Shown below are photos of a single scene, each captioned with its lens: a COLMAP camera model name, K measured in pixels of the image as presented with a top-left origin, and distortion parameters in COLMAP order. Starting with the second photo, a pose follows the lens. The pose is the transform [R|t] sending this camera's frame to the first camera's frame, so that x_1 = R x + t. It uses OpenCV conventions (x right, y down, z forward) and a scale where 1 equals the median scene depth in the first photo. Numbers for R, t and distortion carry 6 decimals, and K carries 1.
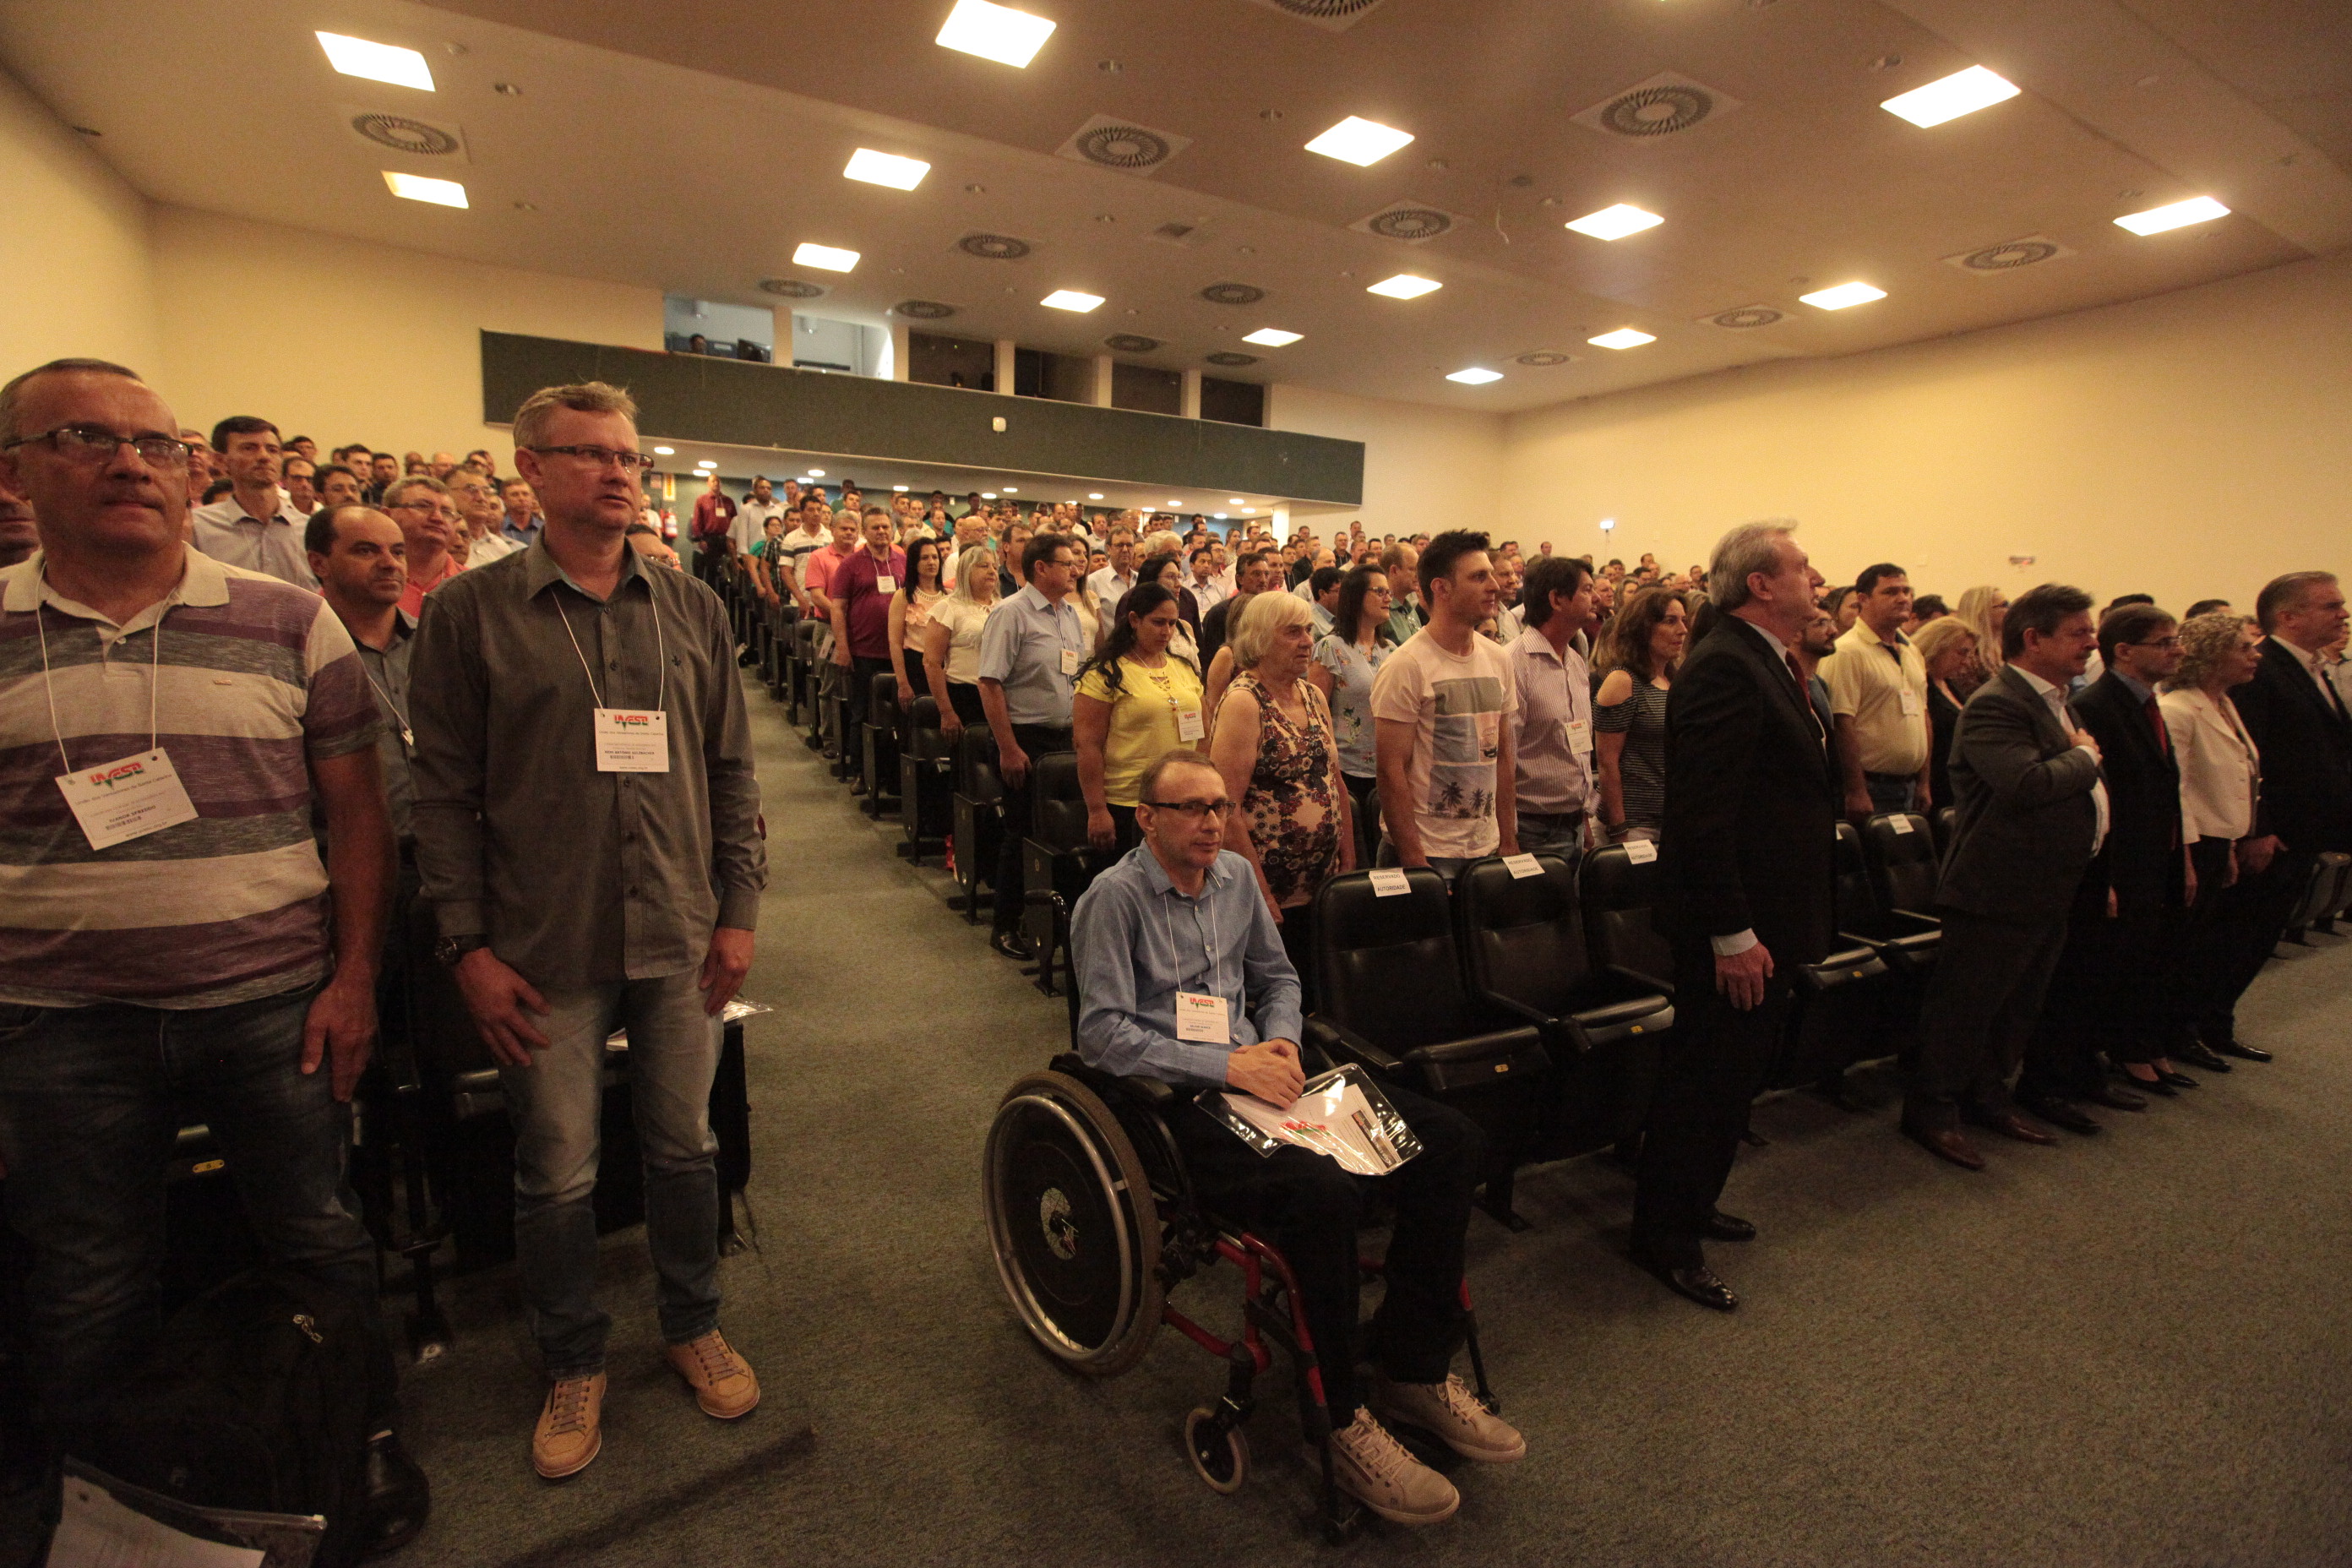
lens RADIAL K [[1056.7, 0, 1175.6], [0, 1056.7, 798.9], [0, 0, 1]] dist [-0.019112, 0.002790]
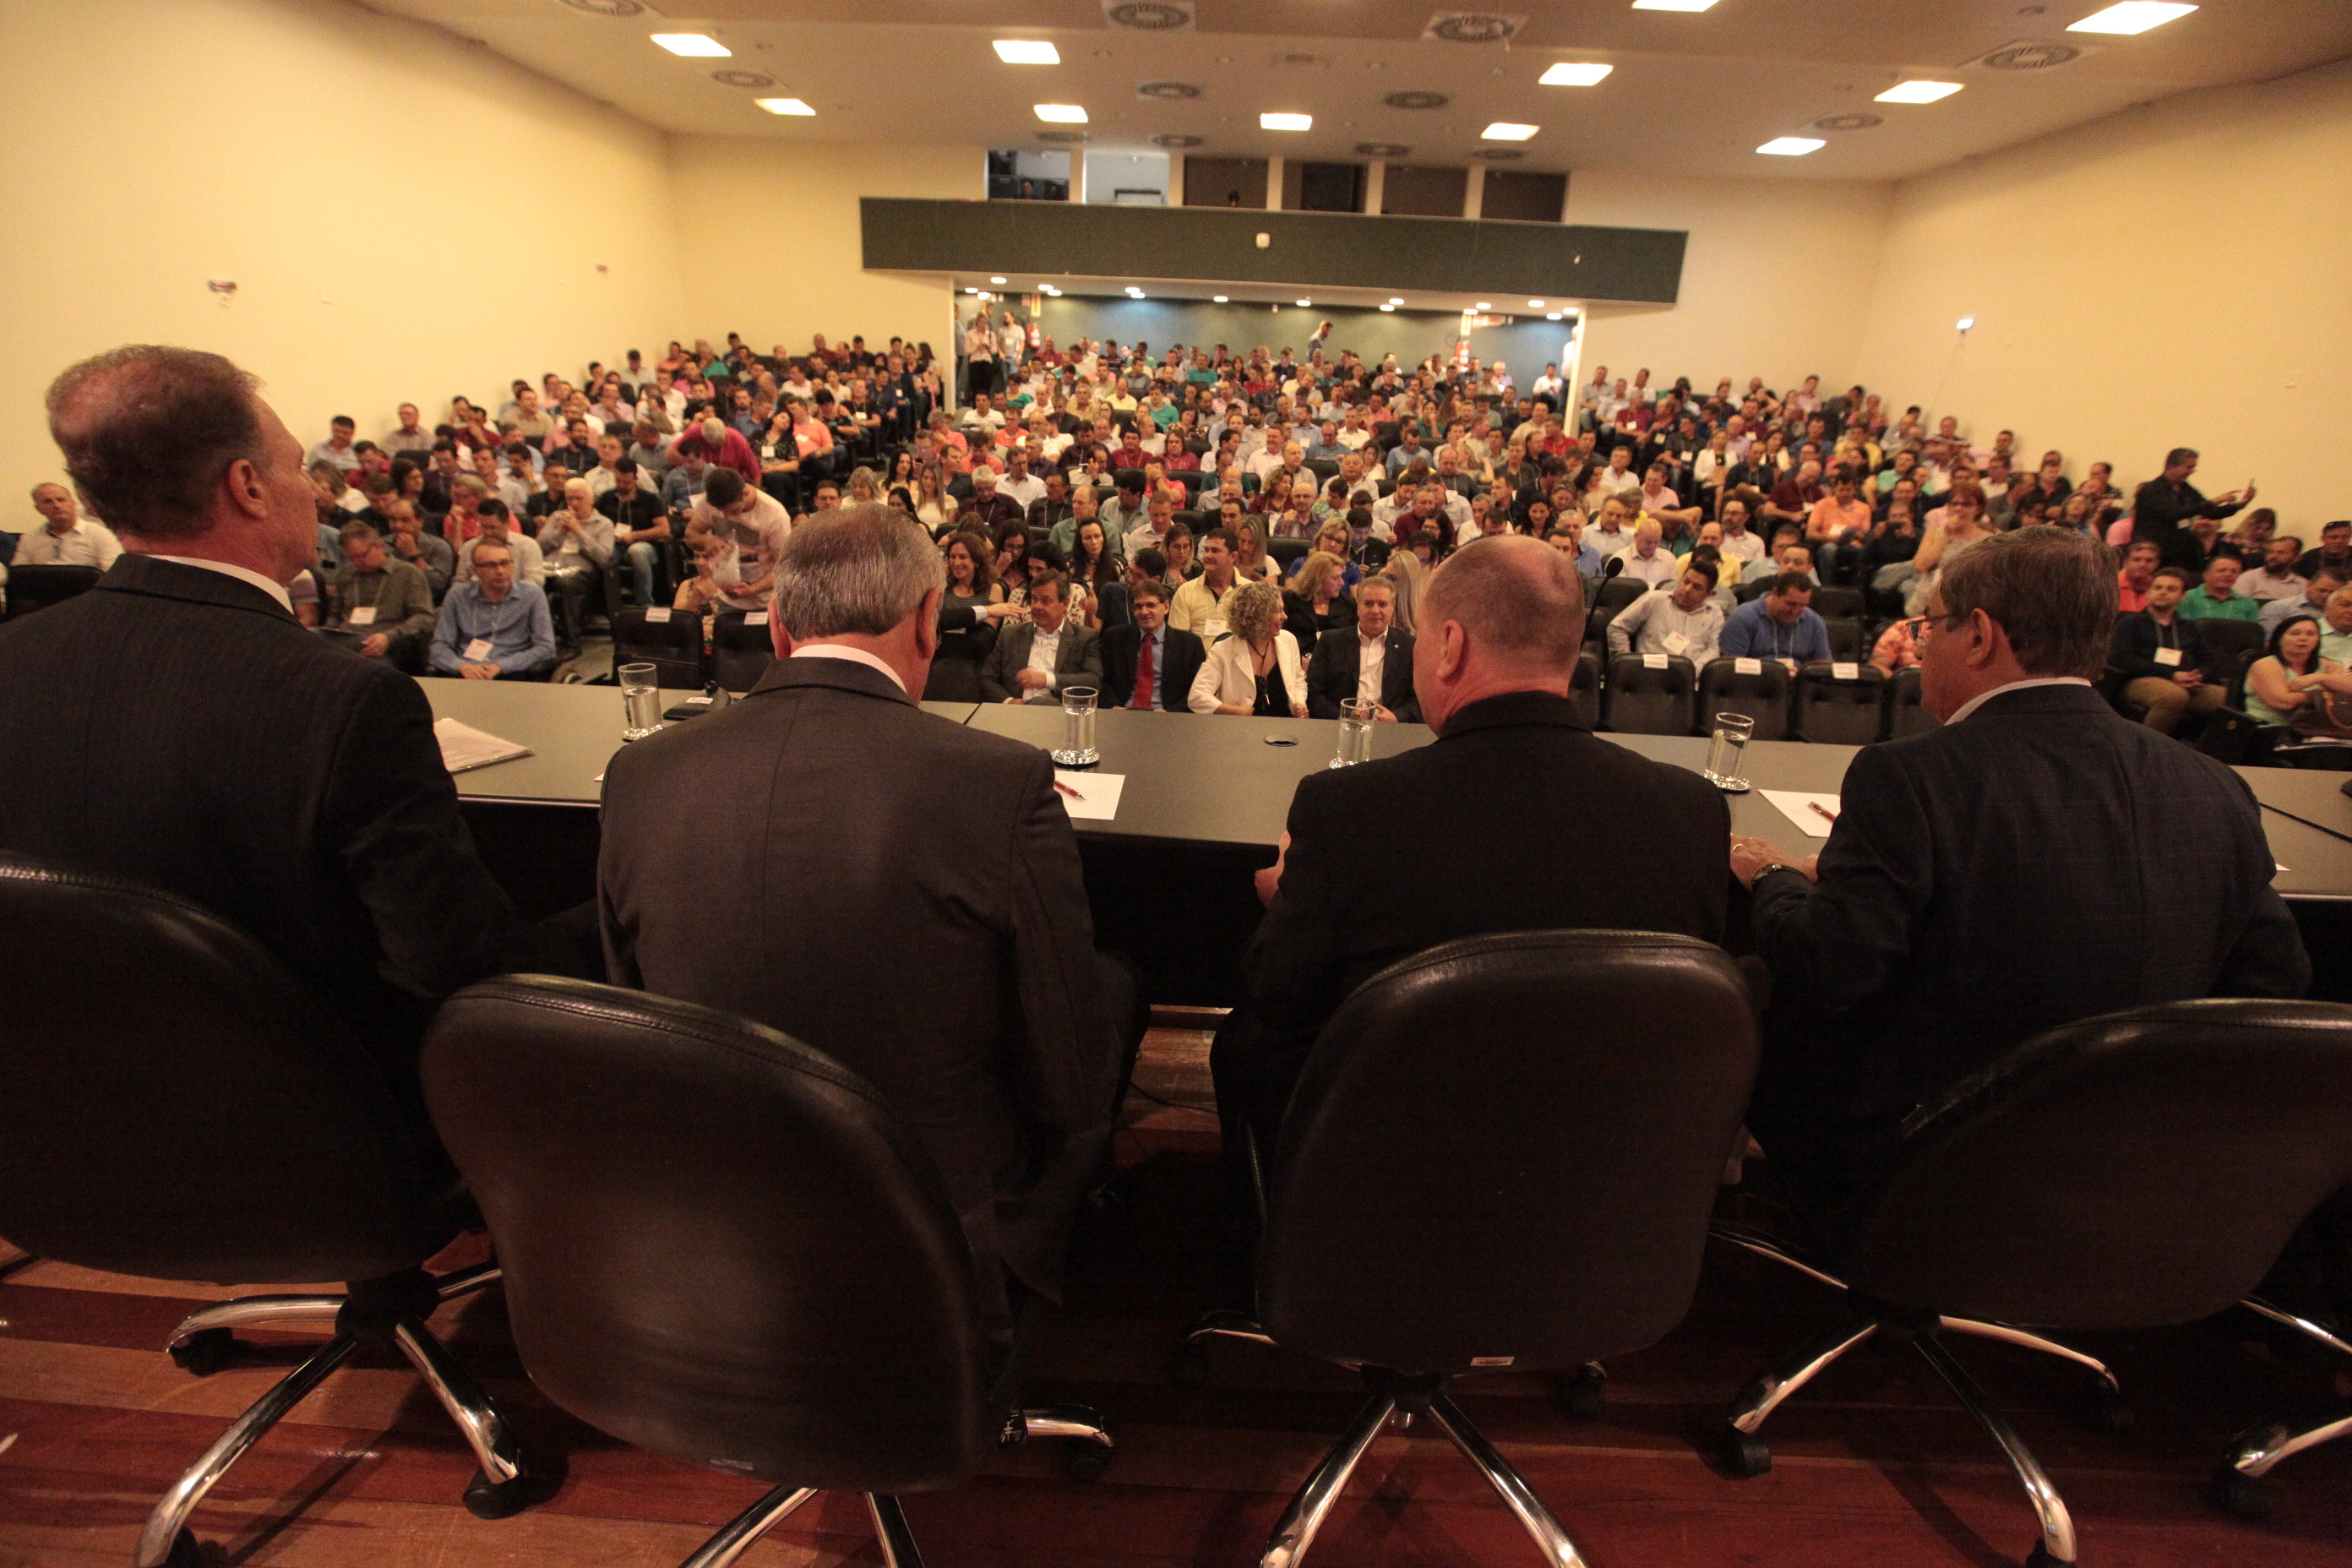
lens RADIAL K [[1085.0, 0, 1181.2], [0, 1085.0, 776.9], [0, 0, 1]] dist [-0.036986, 0.011260]
pose [[0.865767, 0.171735, -0.470058, 0.421800], [-0.094482, 0.978475, 0.183465, -0.017151], [0.491448, -0.114427, 0.863357, -0.052530]]
